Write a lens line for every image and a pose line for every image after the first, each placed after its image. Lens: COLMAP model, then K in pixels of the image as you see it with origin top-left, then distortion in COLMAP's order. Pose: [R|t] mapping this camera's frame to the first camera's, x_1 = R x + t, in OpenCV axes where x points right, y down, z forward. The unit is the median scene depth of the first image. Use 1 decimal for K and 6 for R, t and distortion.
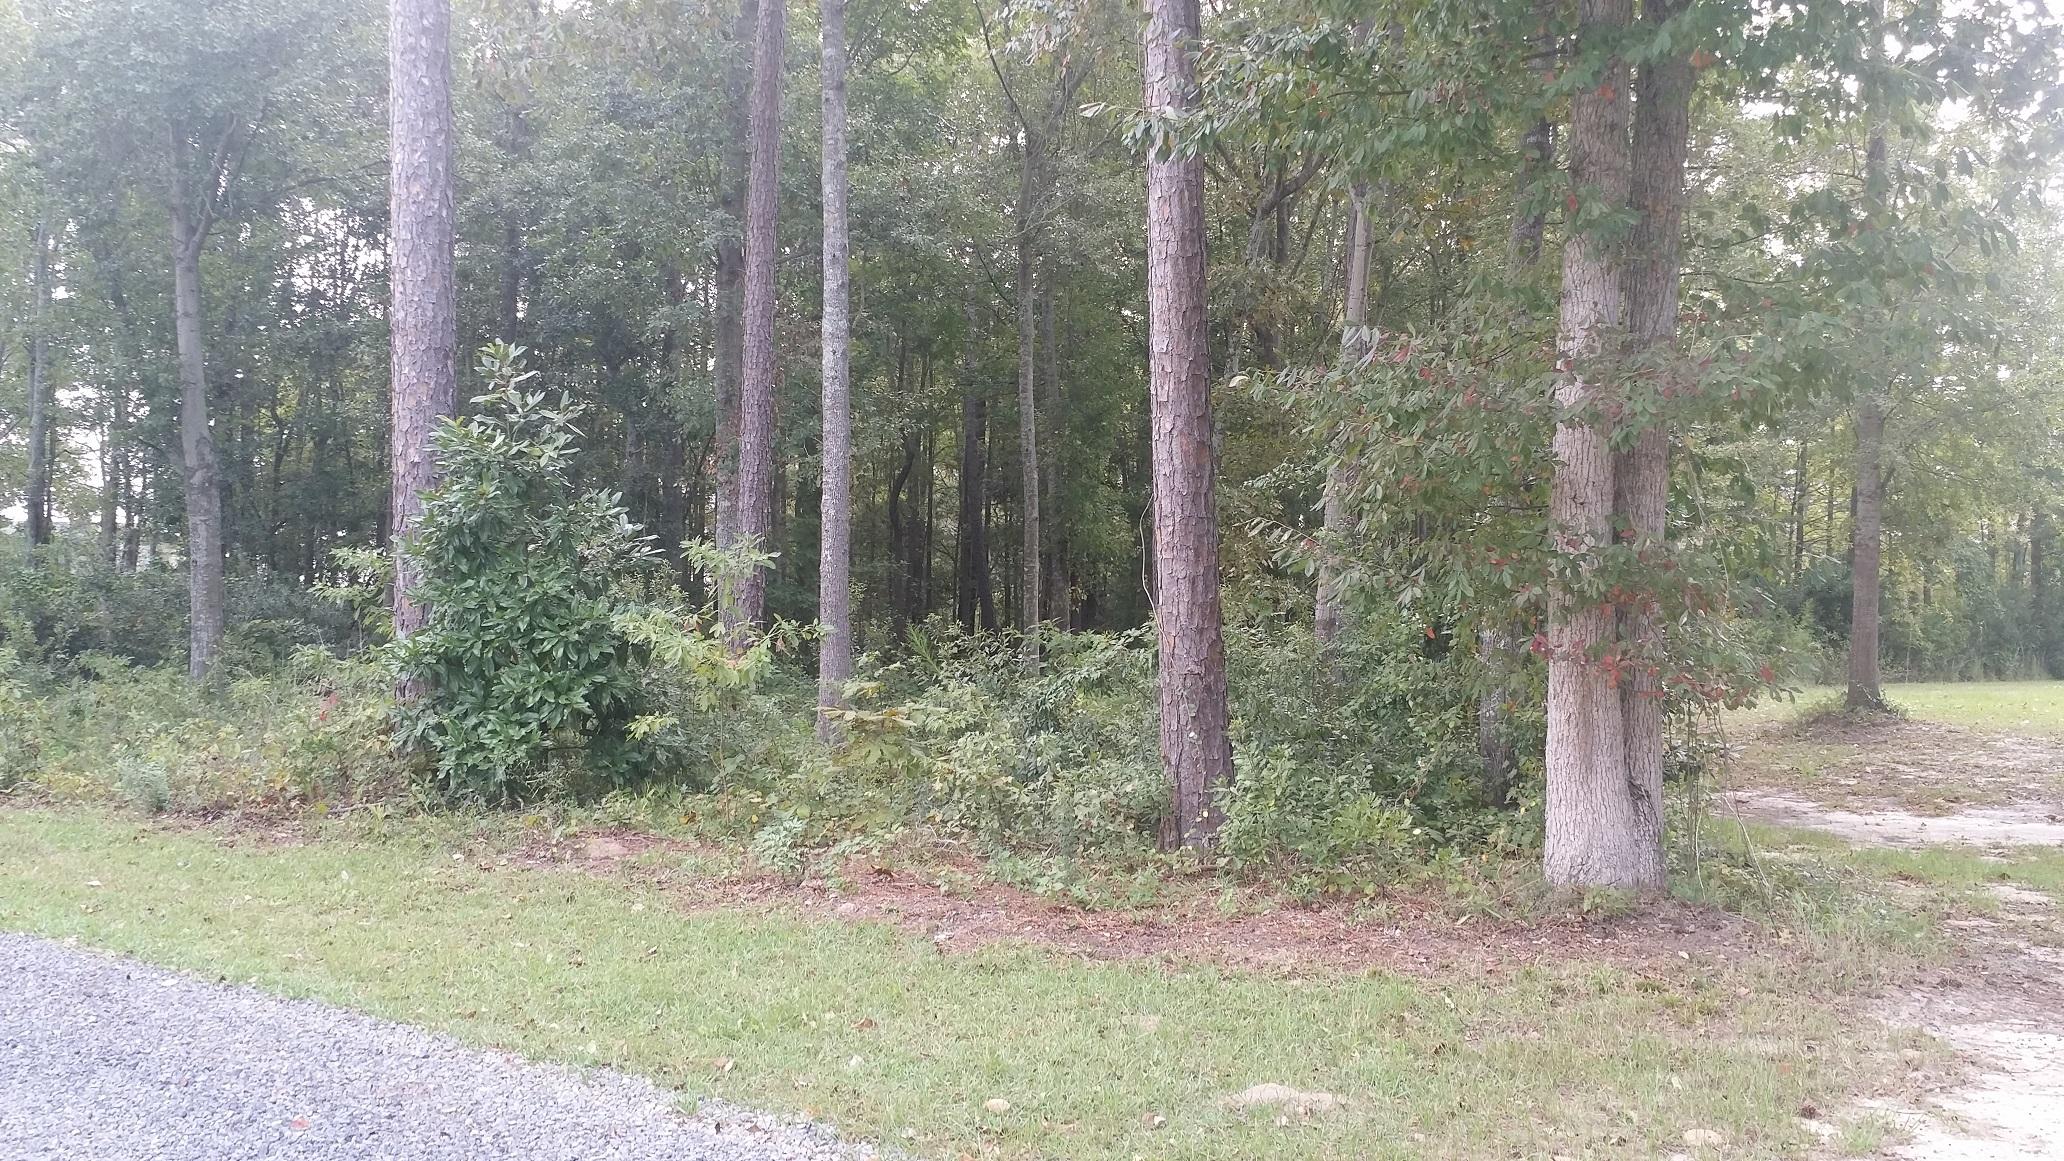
lens RADIAL K [[1840.7, 0, 1031.5], [0, 1840.7, 569.1], [0, 0, 1]] dist [-0.039102, -0.019441]
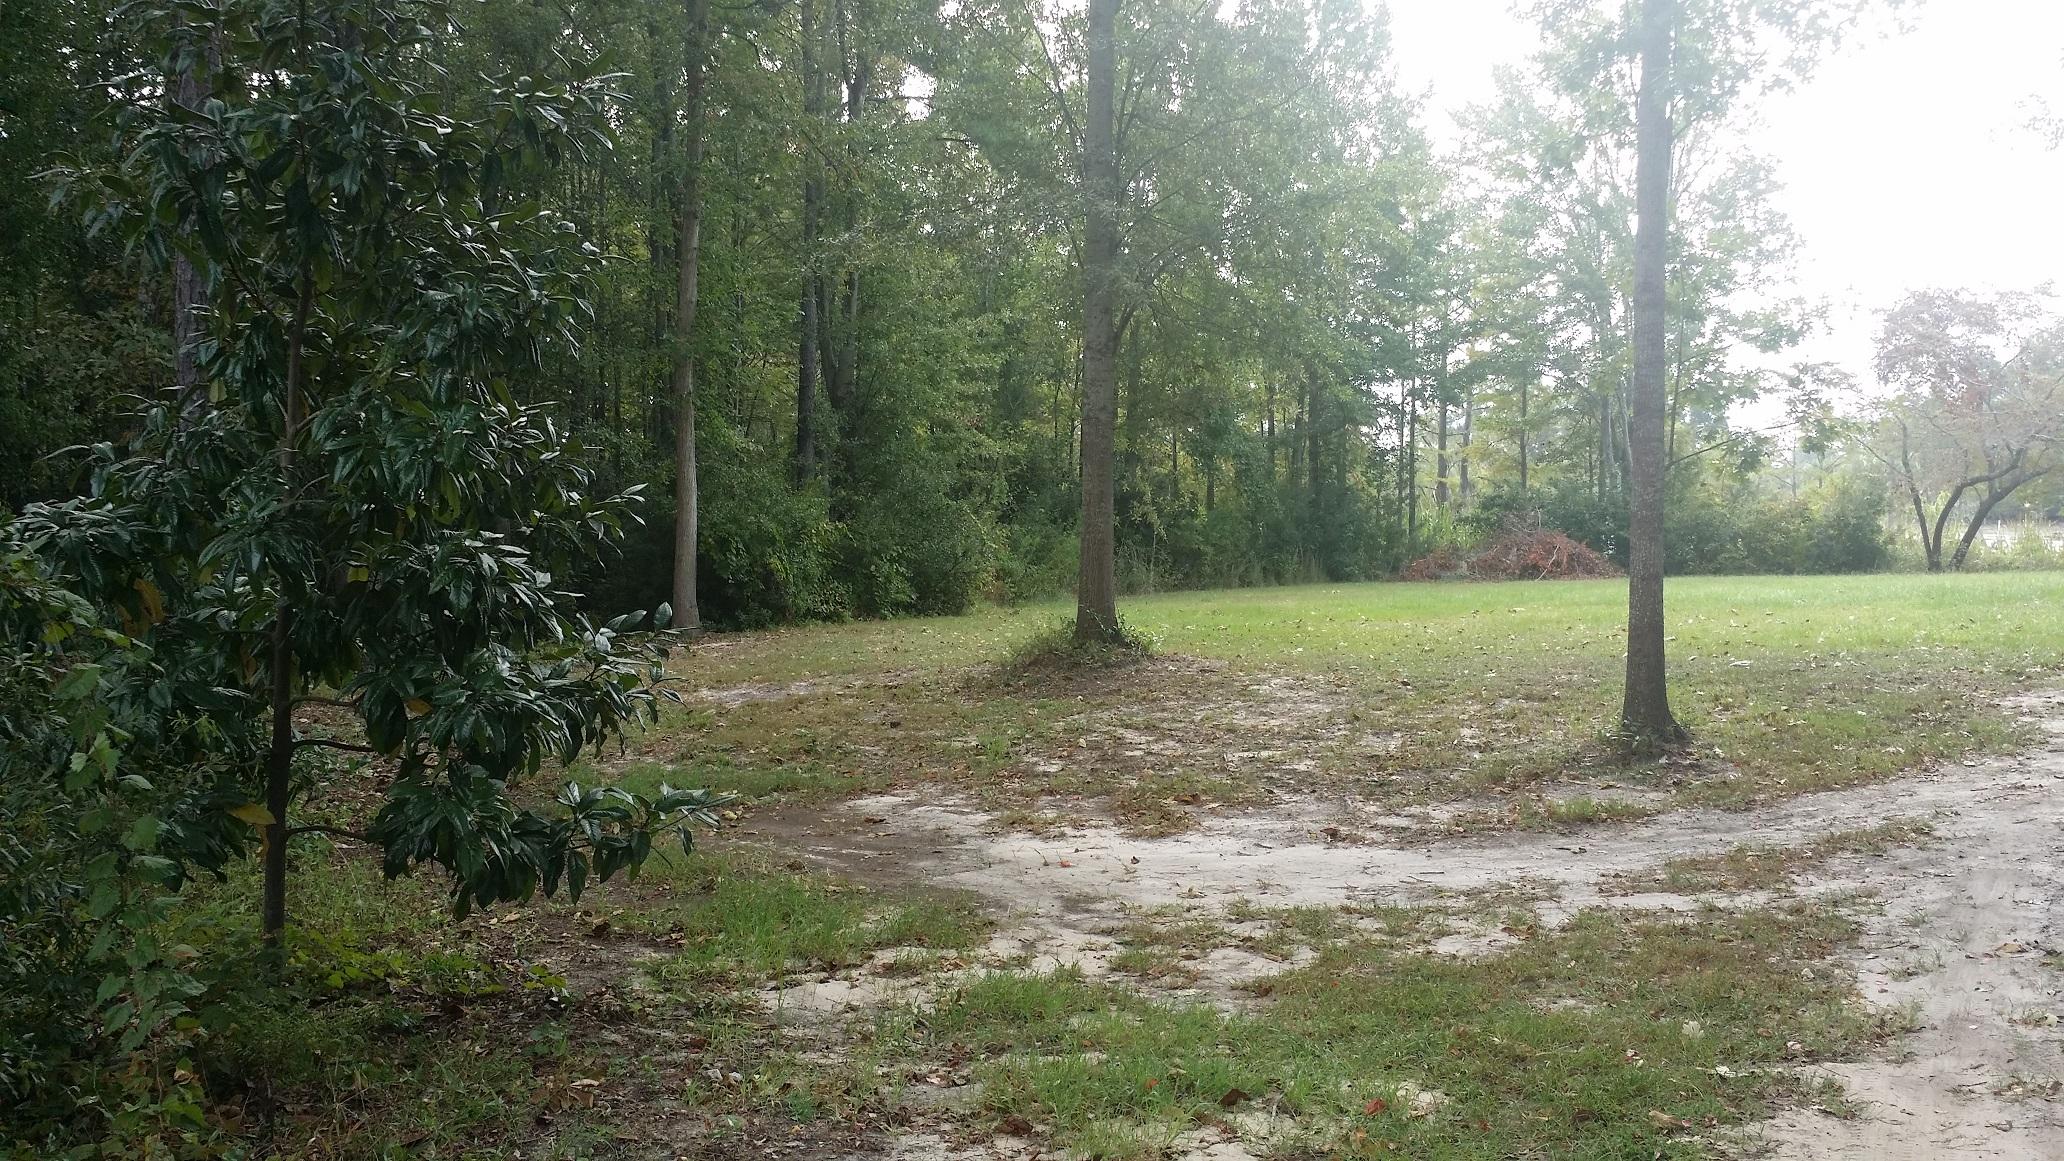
lens RADIAL K [[1840.7, 0, 1031.4], [0, 1840.7, 585.3], [0, 0, 1]] dist [-0.039102, -0.019441]
pose [[0.938589, -0.035935, 0.343160, 0.180166], [0.017440, 0.998231, 0.056833, 0.011284], [-0.344595, -0.047358, 0.937556, 0.319257]]
